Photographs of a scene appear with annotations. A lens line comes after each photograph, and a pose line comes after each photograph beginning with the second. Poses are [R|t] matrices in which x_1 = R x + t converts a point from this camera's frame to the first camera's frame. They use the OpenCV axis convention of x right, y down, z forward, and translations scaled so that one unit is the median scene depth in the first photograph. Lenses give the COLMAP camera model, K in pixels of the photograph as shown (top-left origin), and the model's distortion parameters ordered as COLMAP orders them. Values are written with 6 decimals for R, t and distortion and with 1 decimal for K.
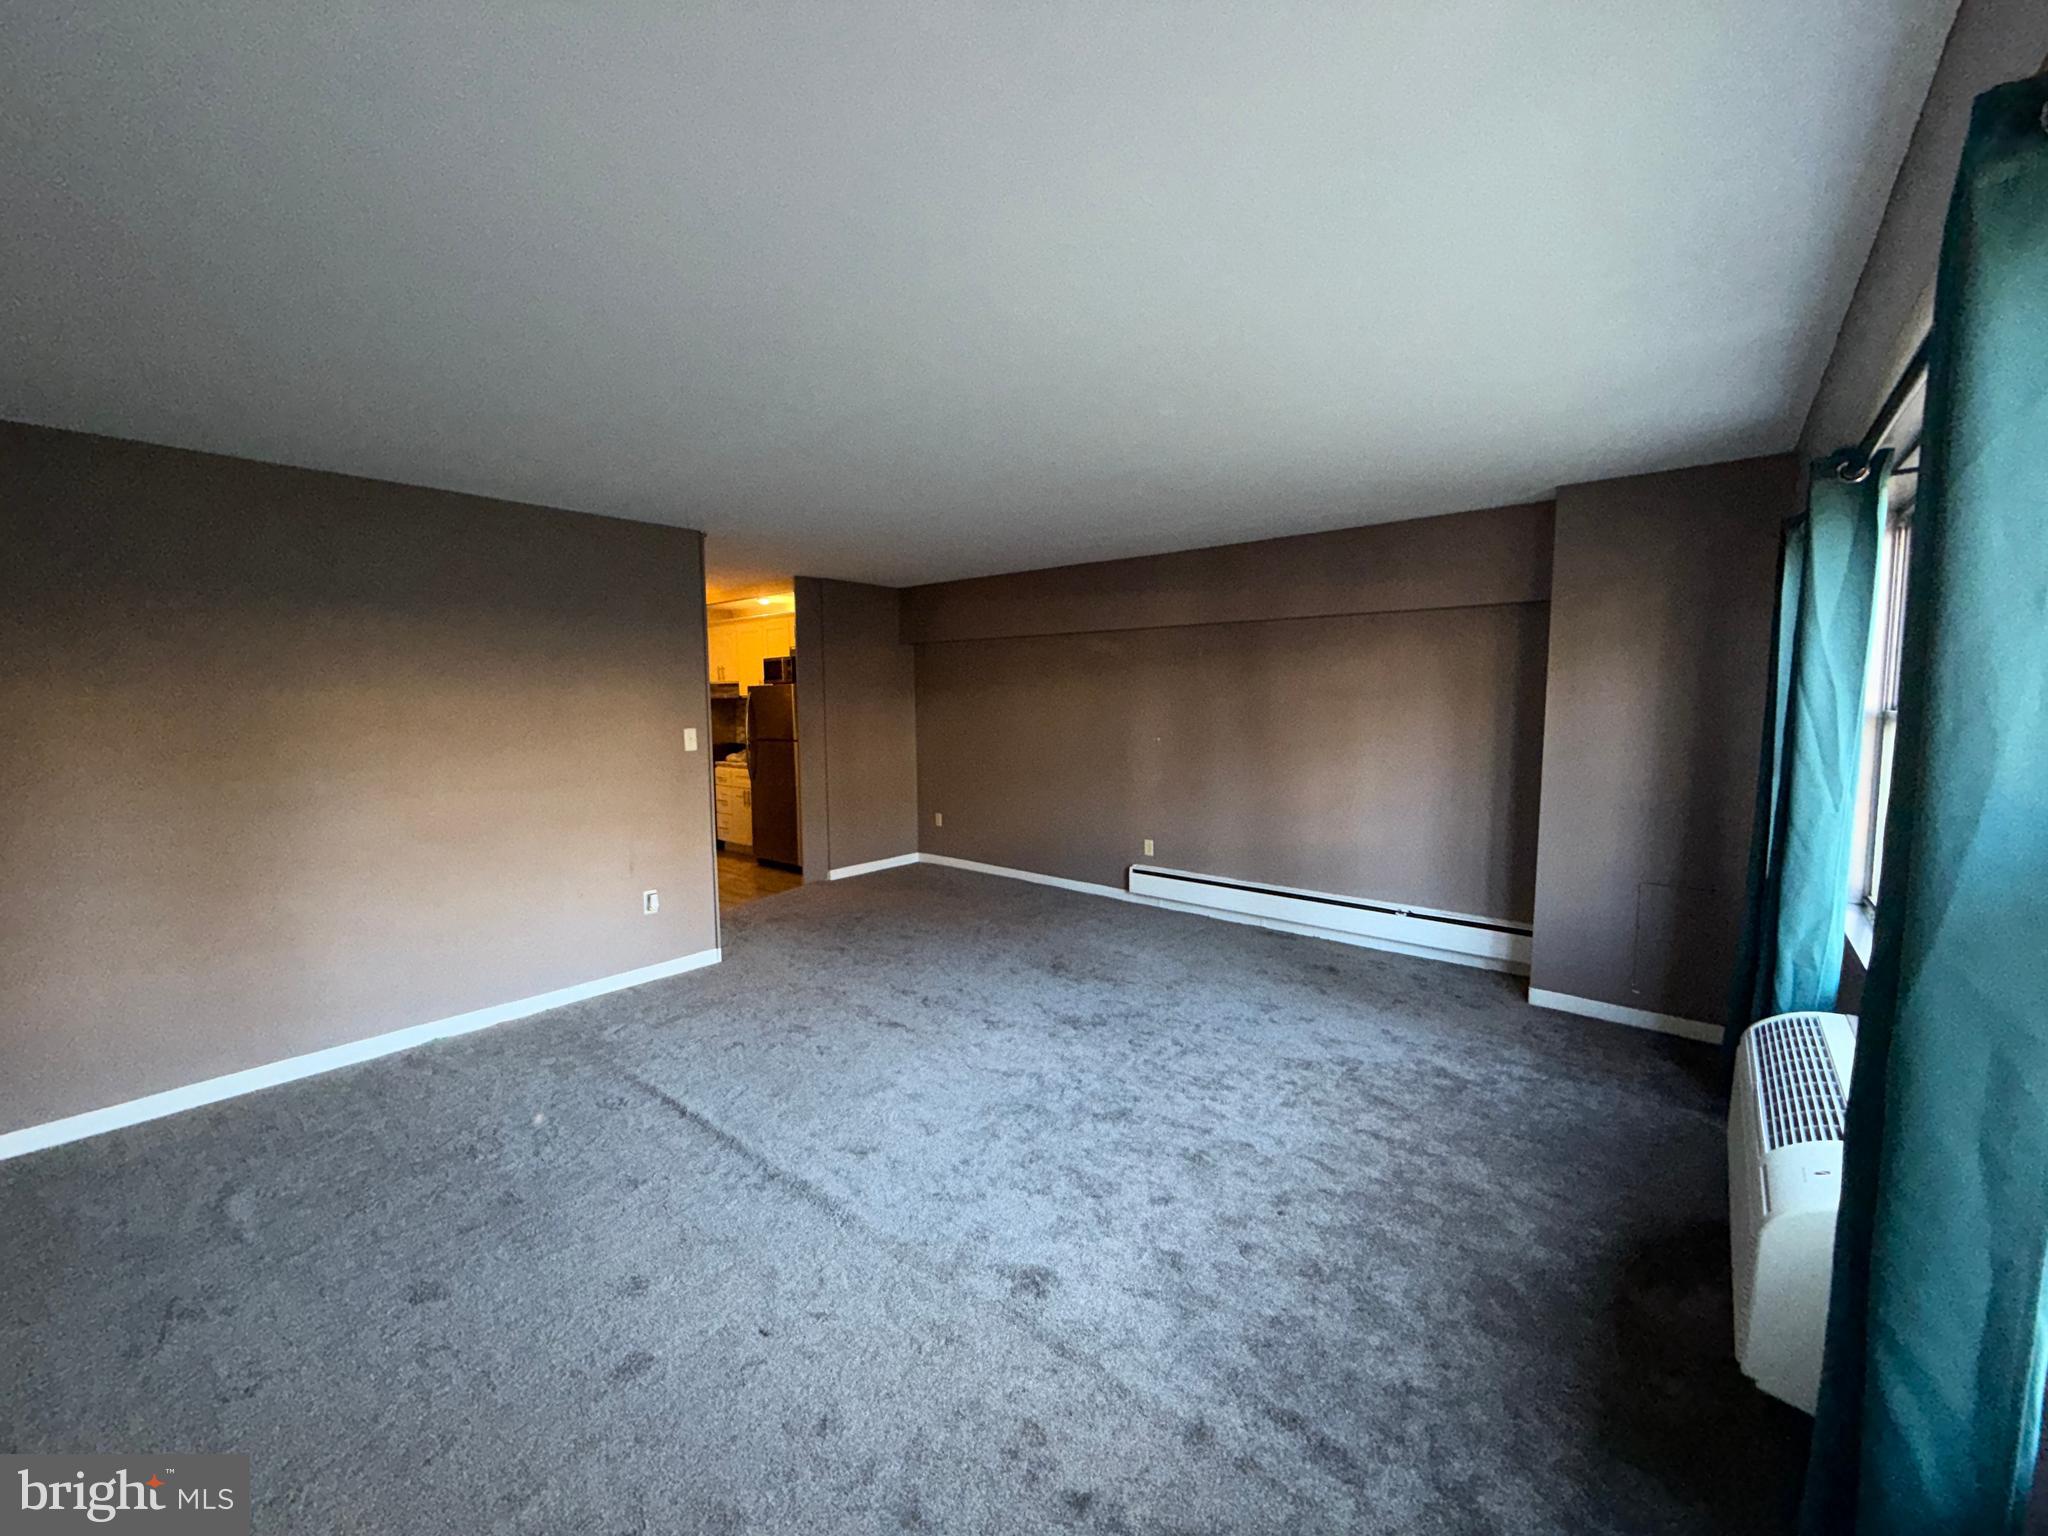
lens RADIAL K [[815.2, 0, 1015.6], [0, 815.2, 768.1], [0, 0, 1]] dist [-0.001965, 0.003037]
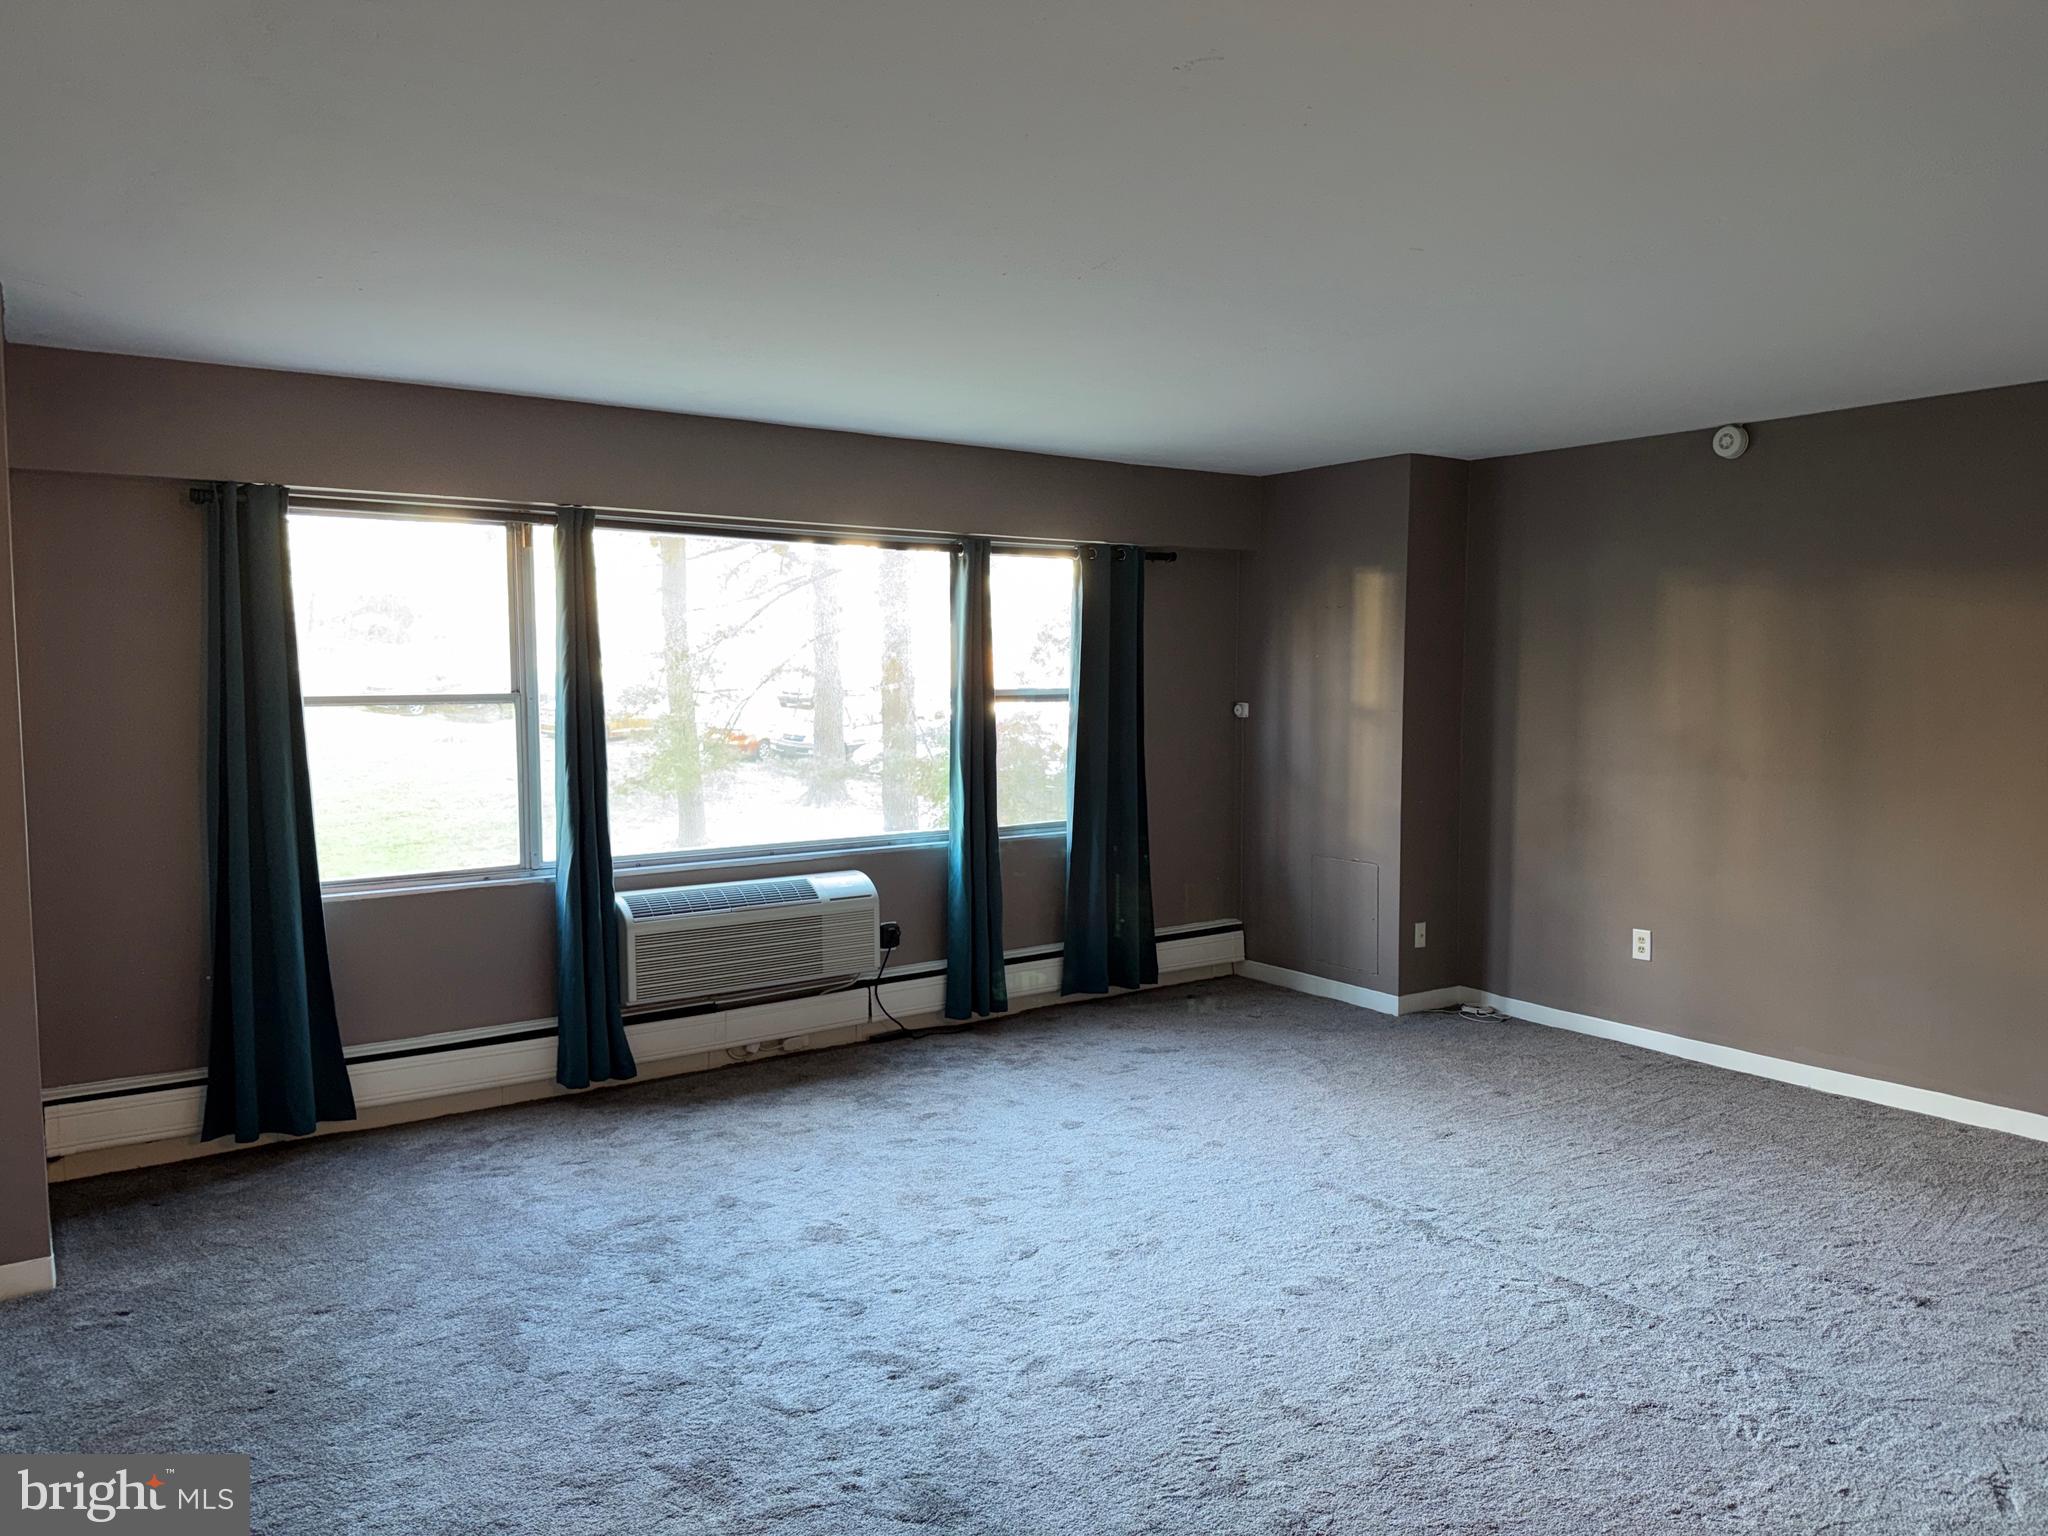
lens RADIAL K [[1423.4, 0, 1027.1], [0, 1423.4, 778.1], [0, 0, 1]] dist [0.125353, -0.205232]
pose [[-0.970833, -0.010076, 0.239544, -0.162955], [0.030464, 0.985834, 0.164934, -0.146341], [-0.237812, 0.167421, -0.956774, 1.548869]]
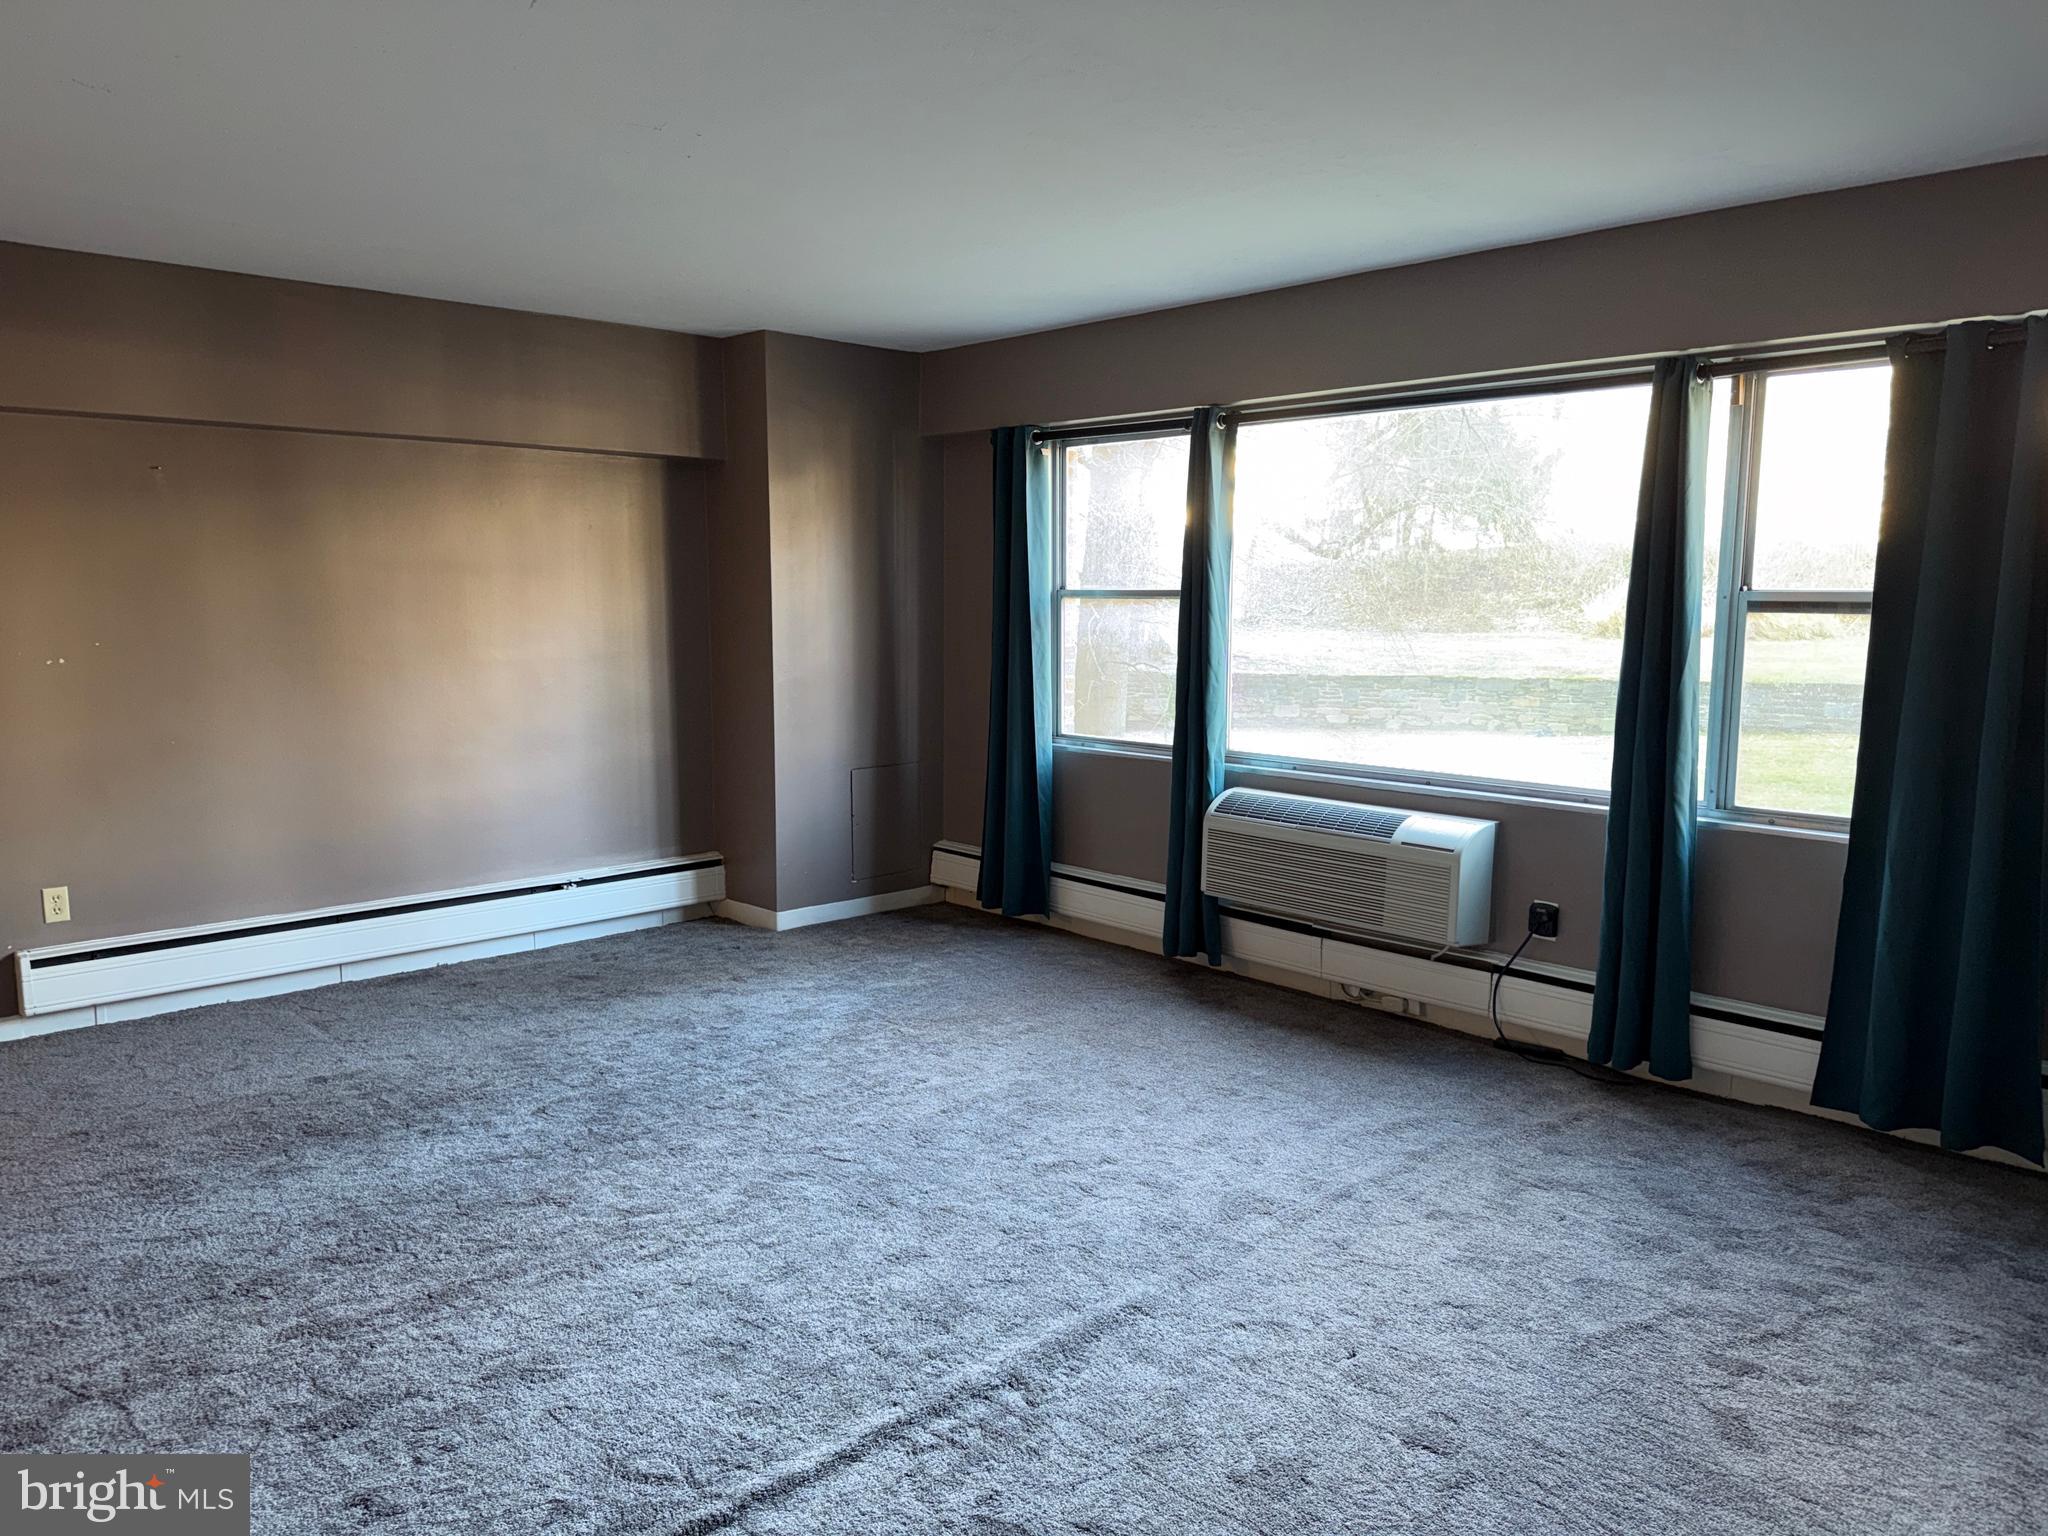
lens RADIAL K [[1423.4, 0, 1027.1], [0, 1423.4, 778.1], [0, 0, 1]] dist [0.125353, -0.205232]
pose [[0.094827, -0.123167, 0.987845, -0.769538], [0.084967, 0.989697, 0.115242, -0.023975], [-0.991861, 0.073006, 0.104315, 0.522994]]
